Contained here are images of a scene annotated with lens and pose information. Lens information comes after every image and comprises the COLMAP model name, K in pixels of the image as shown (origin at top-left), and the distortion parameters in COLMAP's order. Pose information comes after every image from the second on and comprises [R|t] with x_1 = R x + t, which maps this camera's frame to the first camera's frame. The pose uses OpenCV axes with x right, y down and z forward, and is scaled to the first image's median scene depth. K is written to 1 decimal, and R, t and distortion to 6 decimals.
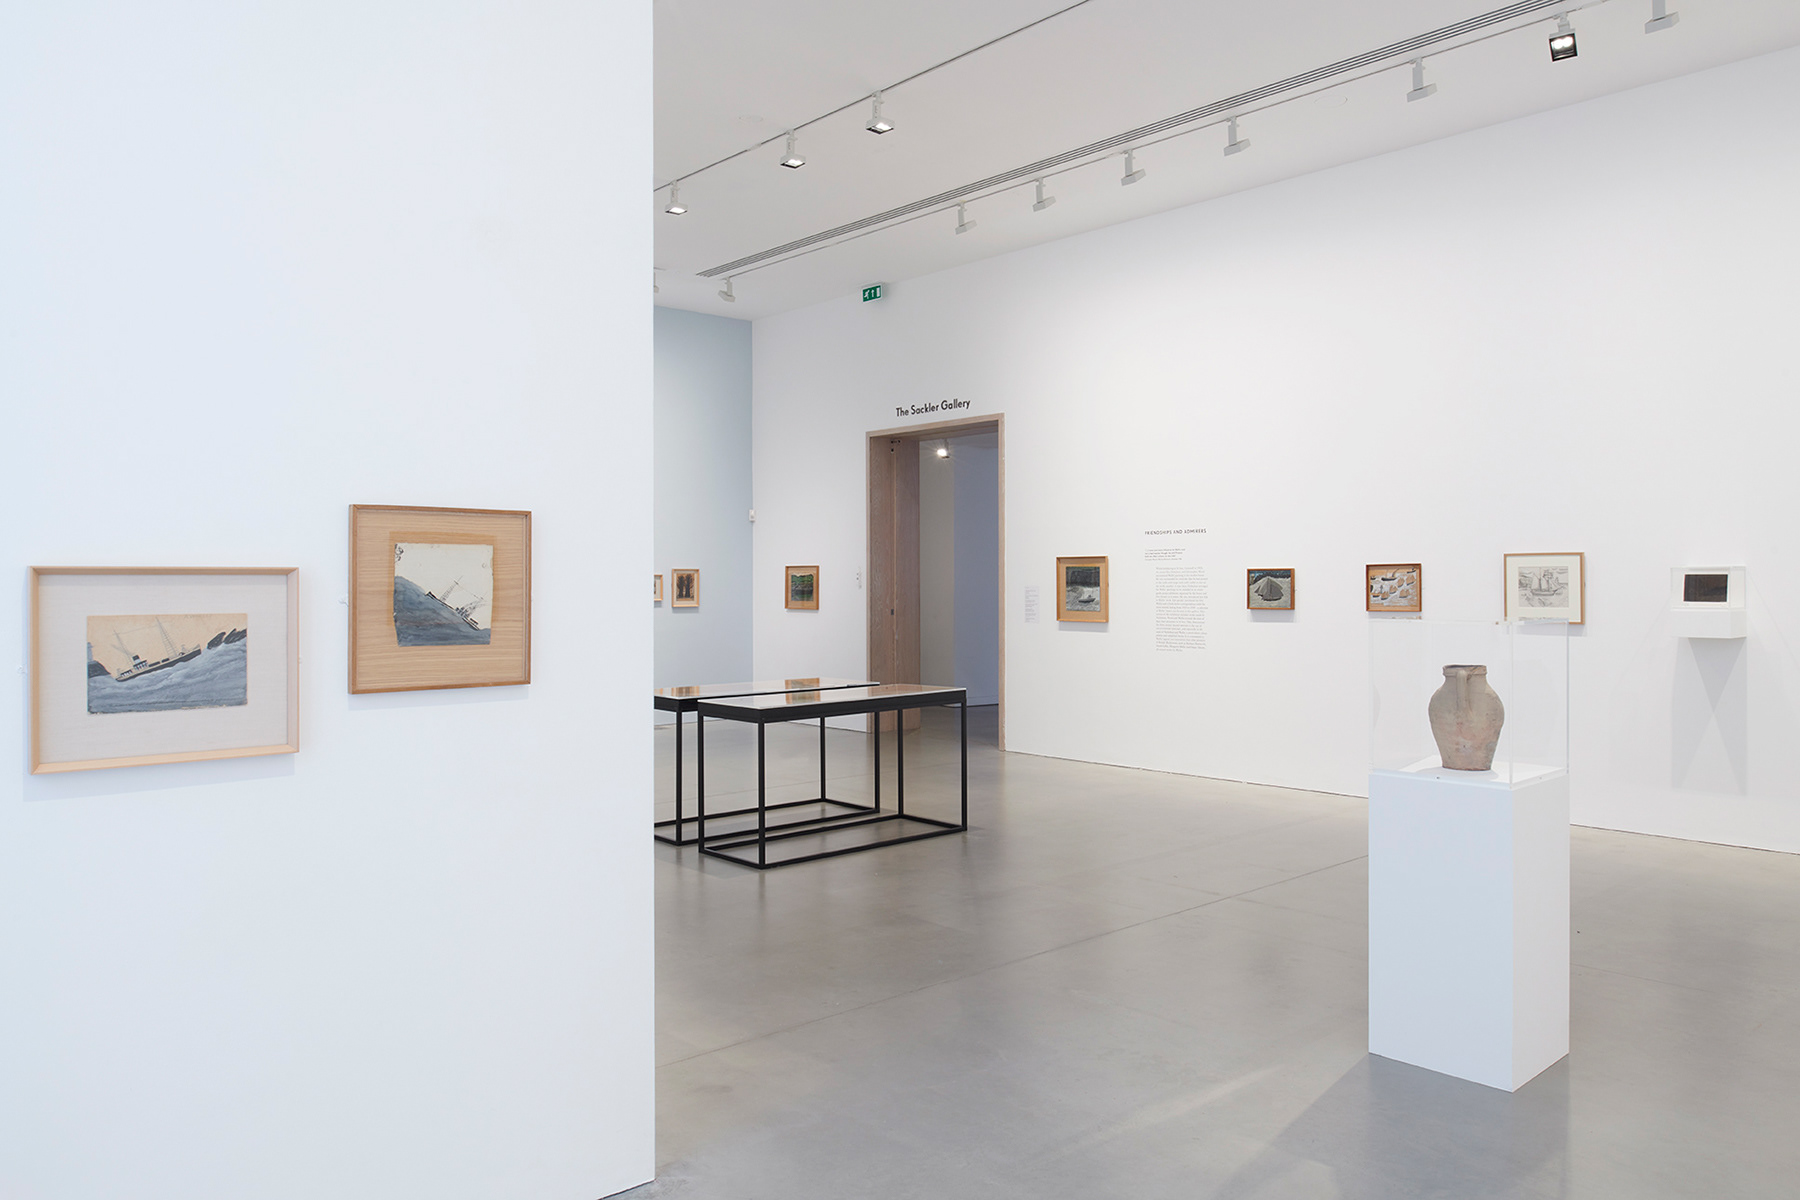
lens RADIAL K [[1238.7, 0, 900.0], [0, 1238.7, 600.0], [0, 0, 1]] dist [-0.005218, -0.003461]
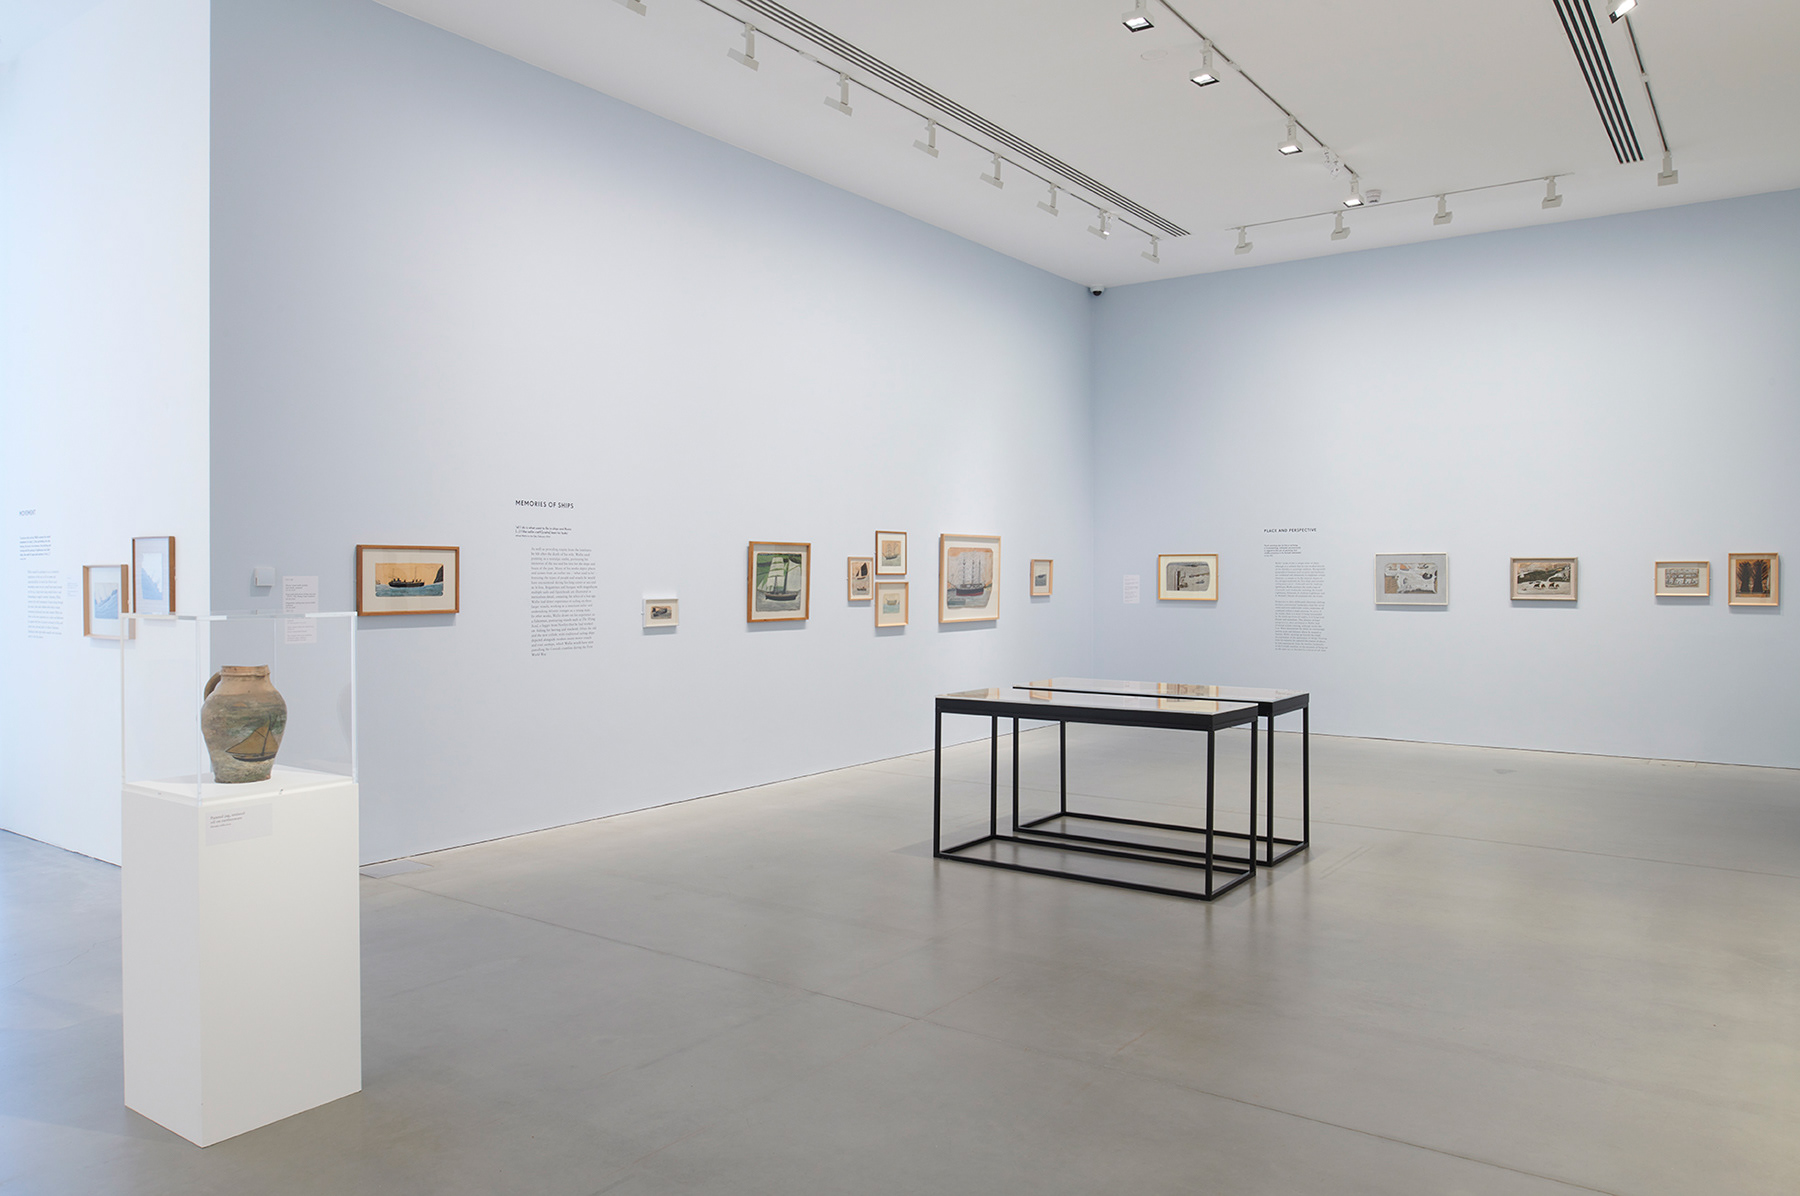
lens RADIAL K [[1238.7, 0, 900.0], [0, 1238.7, 598.0], [0, 0, 1]] dist [-0.005218, -0.003461]
pose [[0.198349, 0.023240, -0.979856, 0.678169], [-0.014798, 0.999676, 0.020714, -0.010195], [0.980020, 0.010391, 0.198628, 0.597137]]
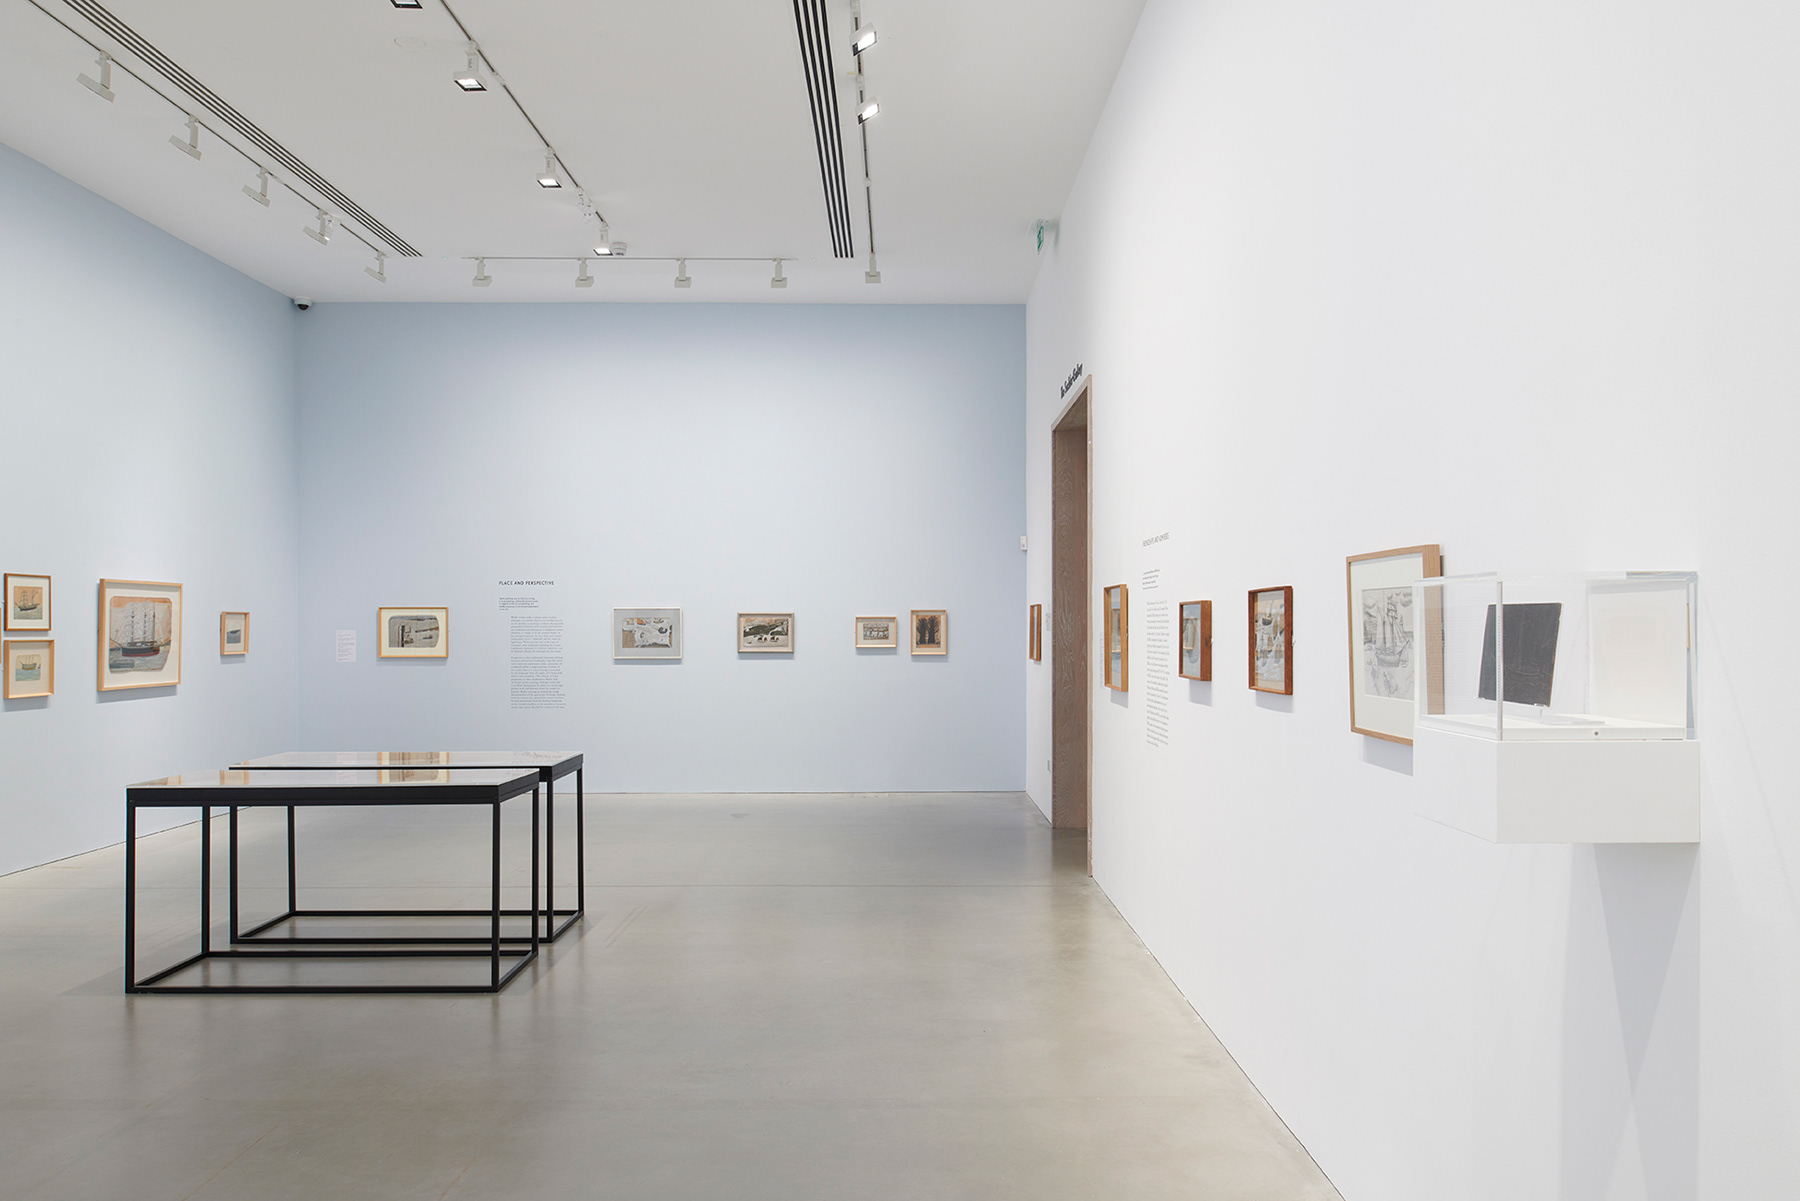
lens RADIAL K [[1256.3, 0, 901.3], [0, 1256.3, 634.1], [0, 0, 1]] dist [0.000768, -0.009295]
pose [[0.739546, 0.006181, -0.673078, 0.609197], [-0.010825, 0.999938, -0.002711, -0.009556], [0.673019, 0.009291, 0.739566, 0.572828]]
